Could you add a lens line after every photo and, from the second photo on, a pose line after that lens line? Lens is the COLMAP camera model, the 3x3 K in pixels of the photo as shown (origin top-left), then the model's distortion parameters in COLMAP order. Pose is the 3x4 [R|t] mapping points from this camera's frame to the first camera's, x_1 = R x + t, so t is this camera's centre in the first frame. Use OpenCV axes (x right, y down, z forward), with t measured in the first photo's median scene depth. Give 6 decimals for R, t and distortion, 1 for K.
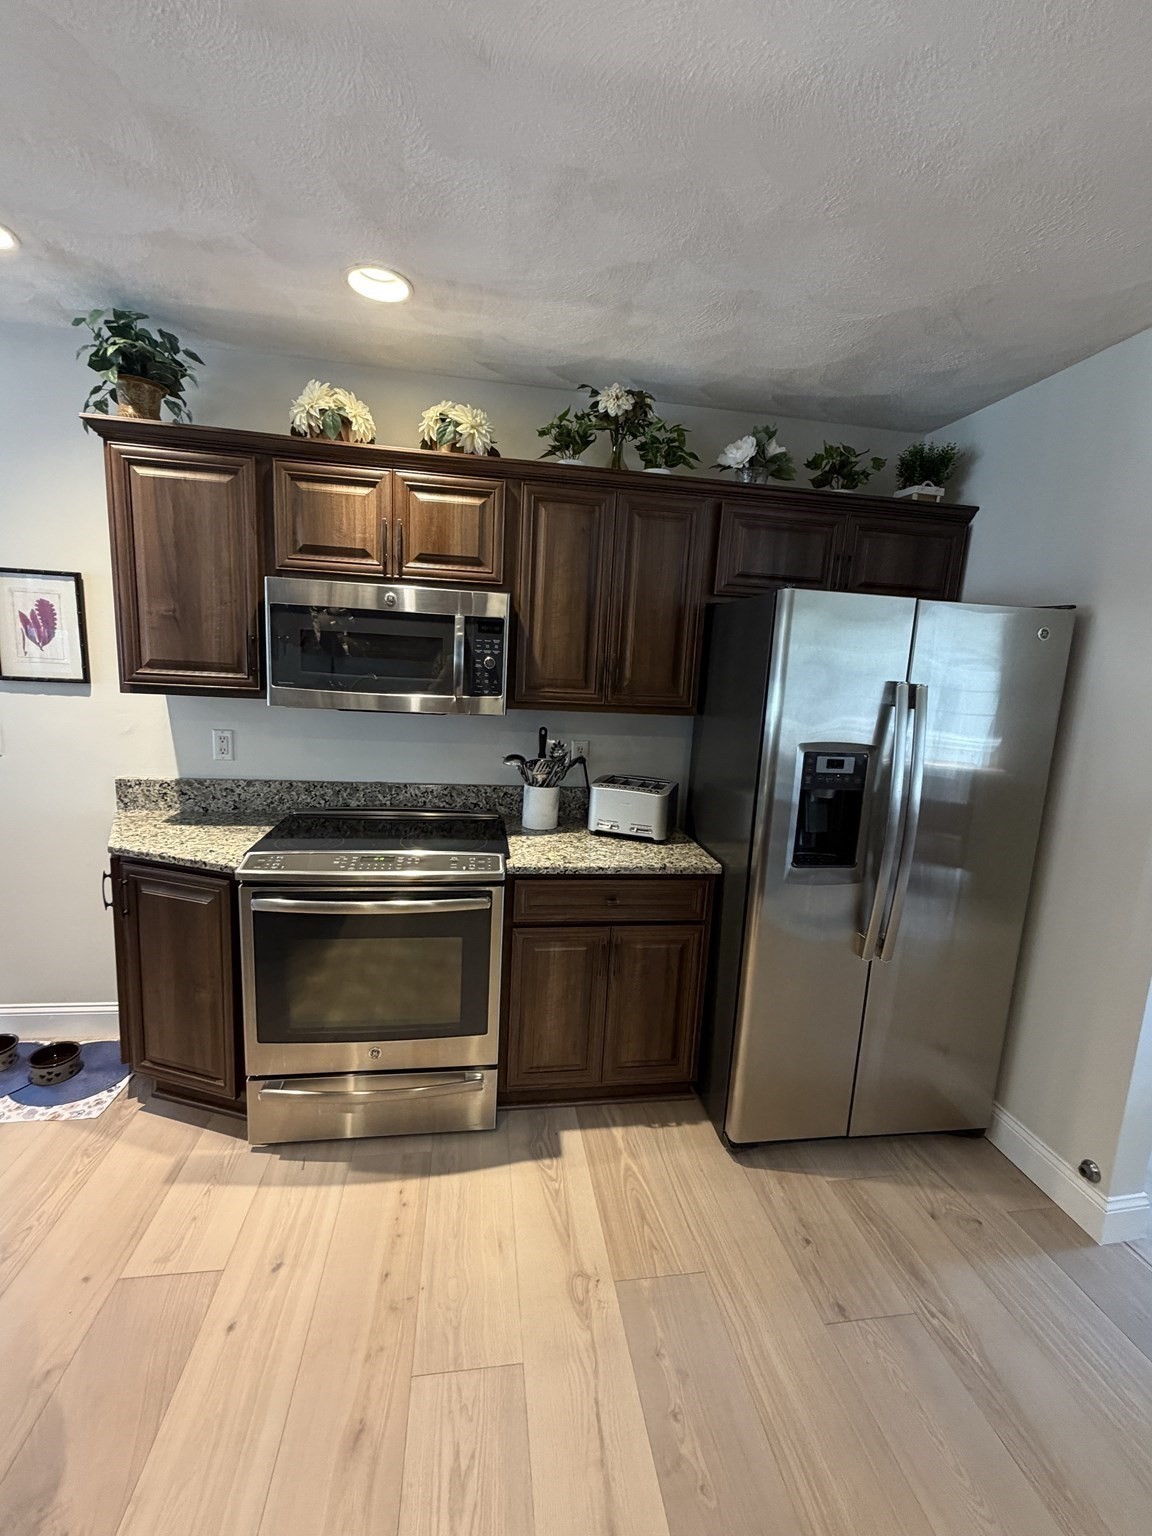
lens RADIAL K [[653.4, 0, 577.6], [0, 653.4, 767.3], [0, 0, 1]] dist [0.000030, 0.000581]
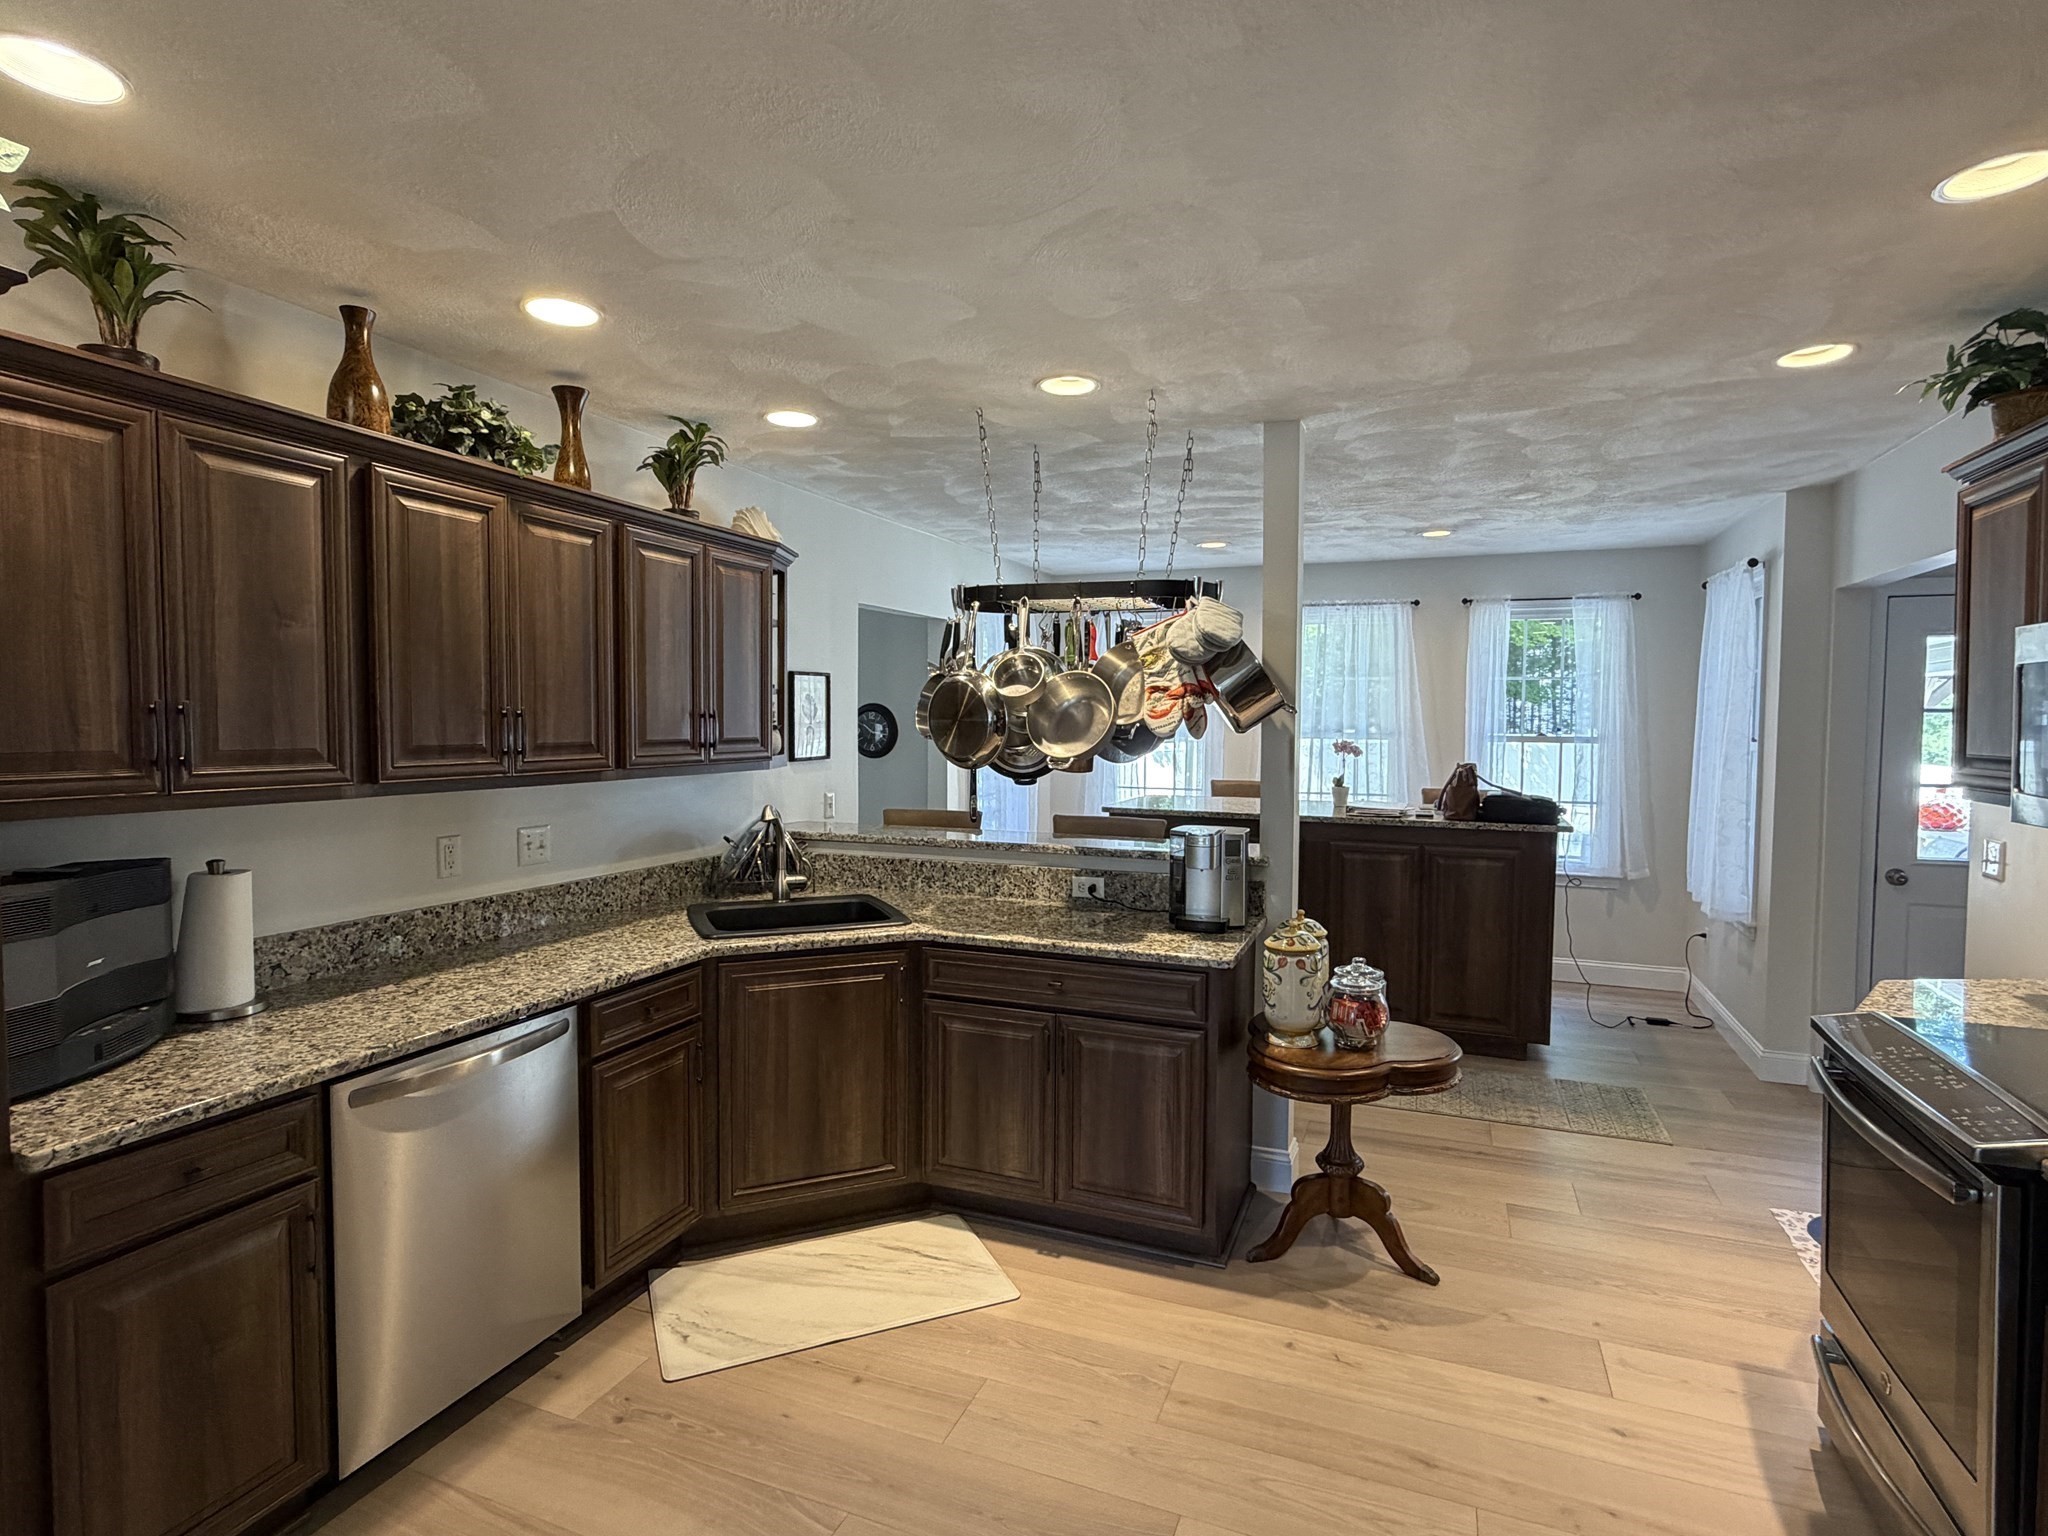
lens RADIAL K [[1028.4, 0, 1026.8], [0, 1028.4, 766.3], [0, 0, 1]] dist [-0.002303, -0.001157]
pose [[-0.508145, -0.015029, -0.861140, 0.885586], [-0.166846, 0.982625, 0.081303, -0.066828], [0.844956, 0.184992, -0.501823, 0.670656]]
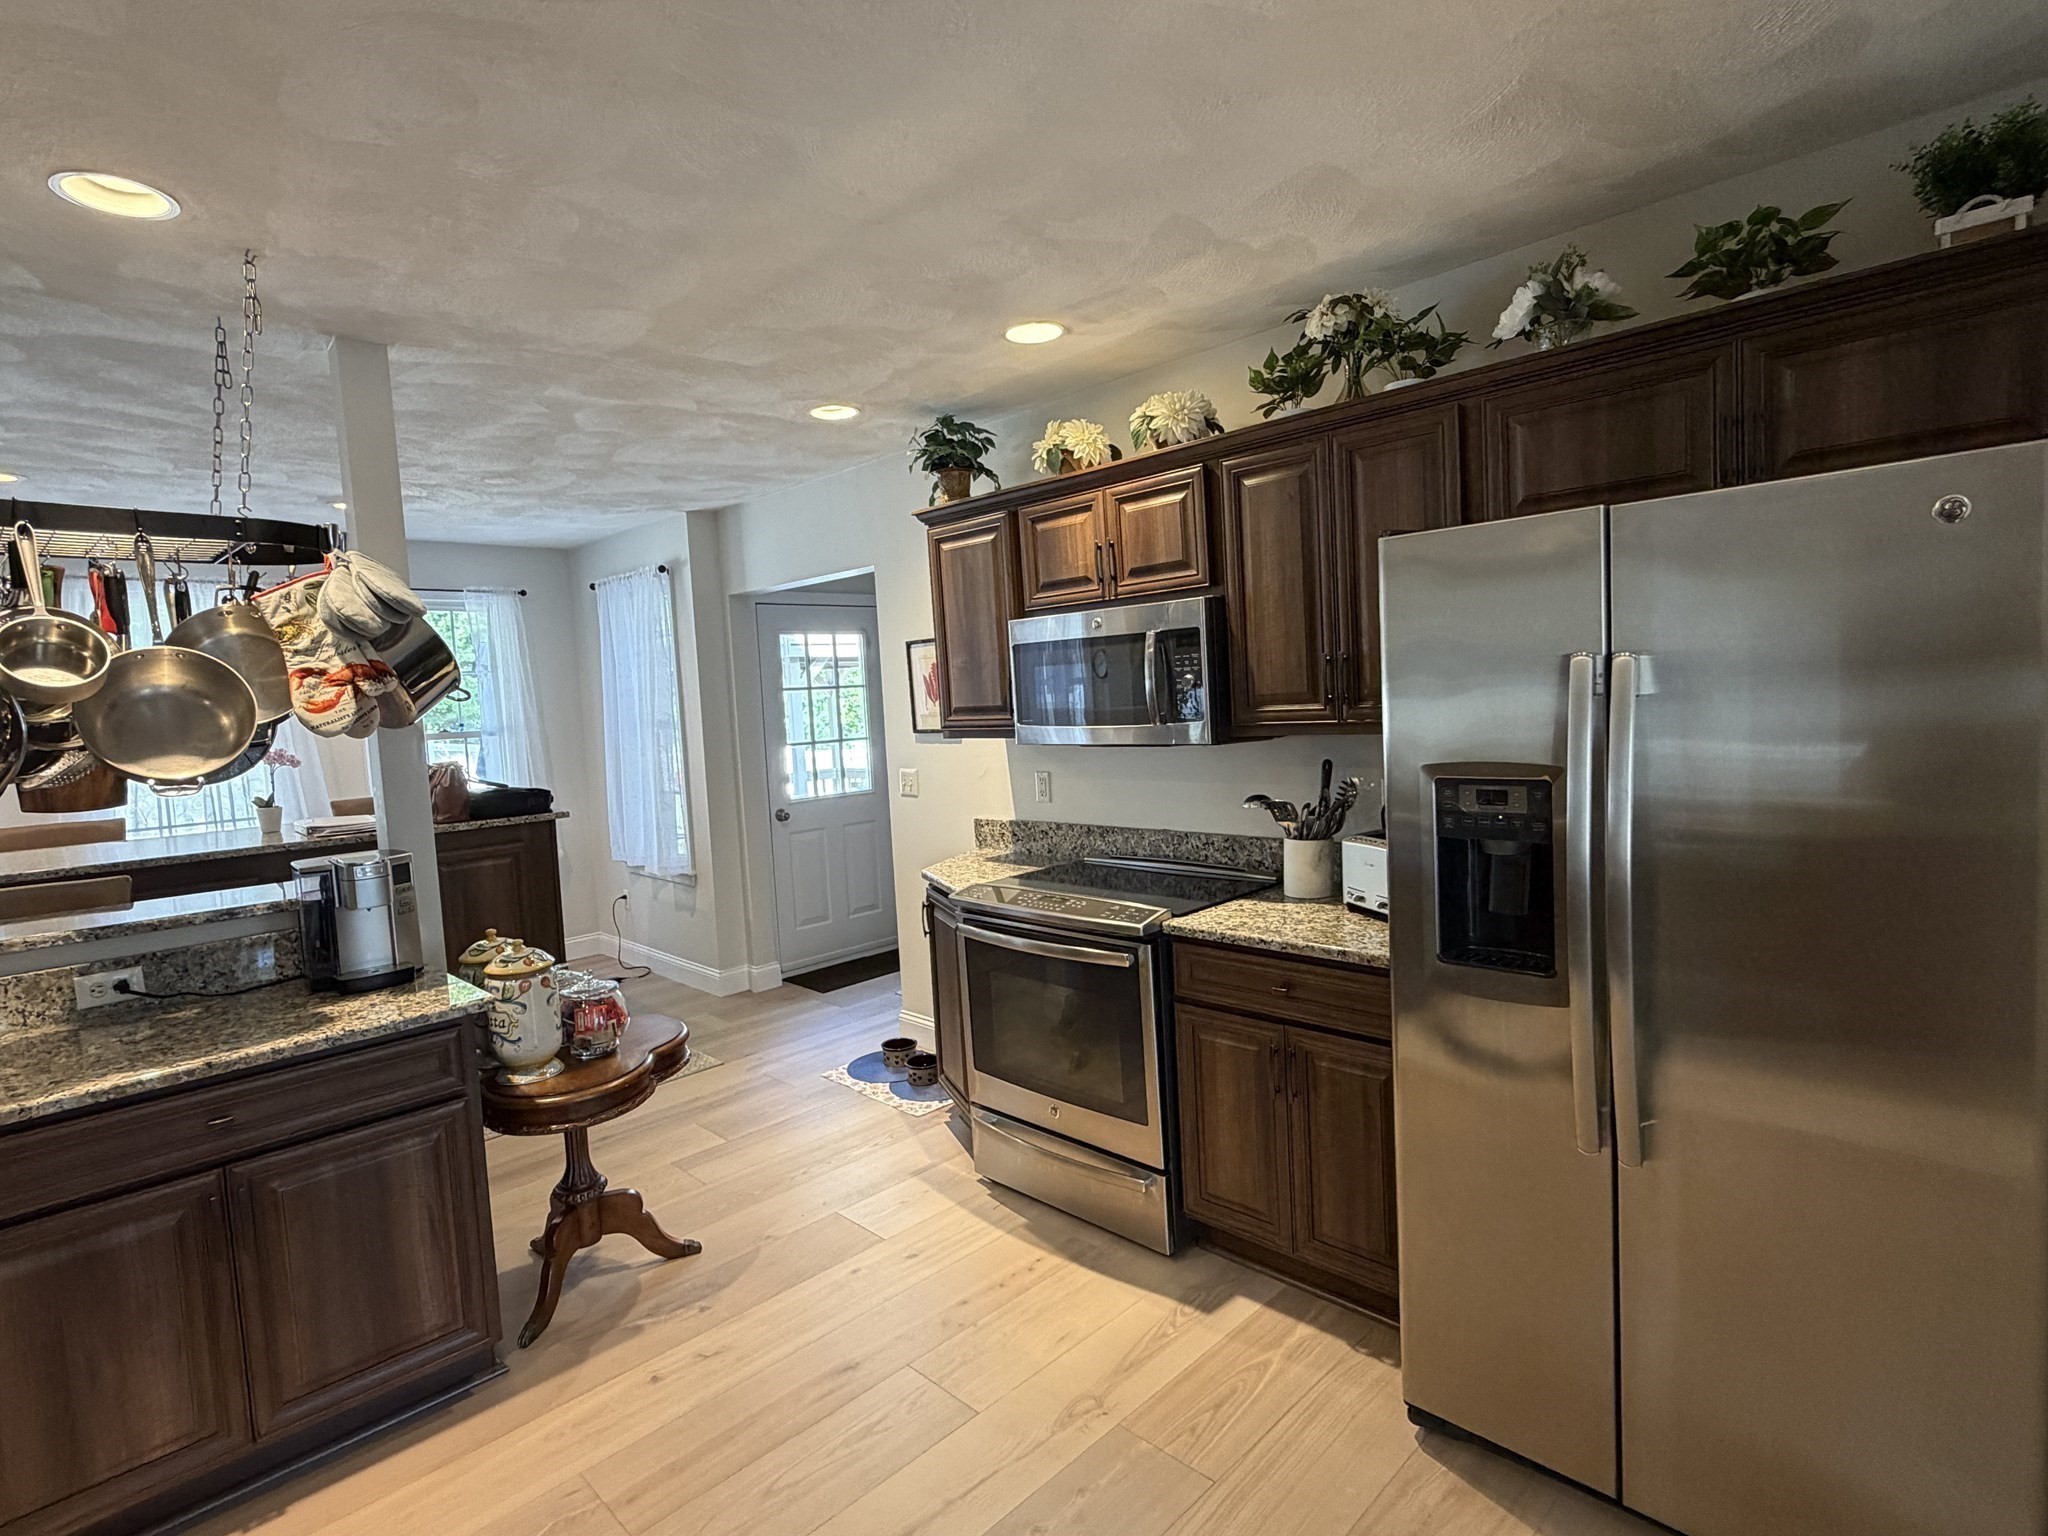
lens RADIAL K [[1028.4, 0, 1017.2], [0, 1028.4, 768.6], [0, 0, 1]] dist [-0.002303, -0.001157]
pose [[0.582249, -0.023542, -0.812669, 0.823234], [-0.045413, 0.997078, -0.061421, 0.042076], [0.811741, 0.072668, 0.579479, 0.072568]]
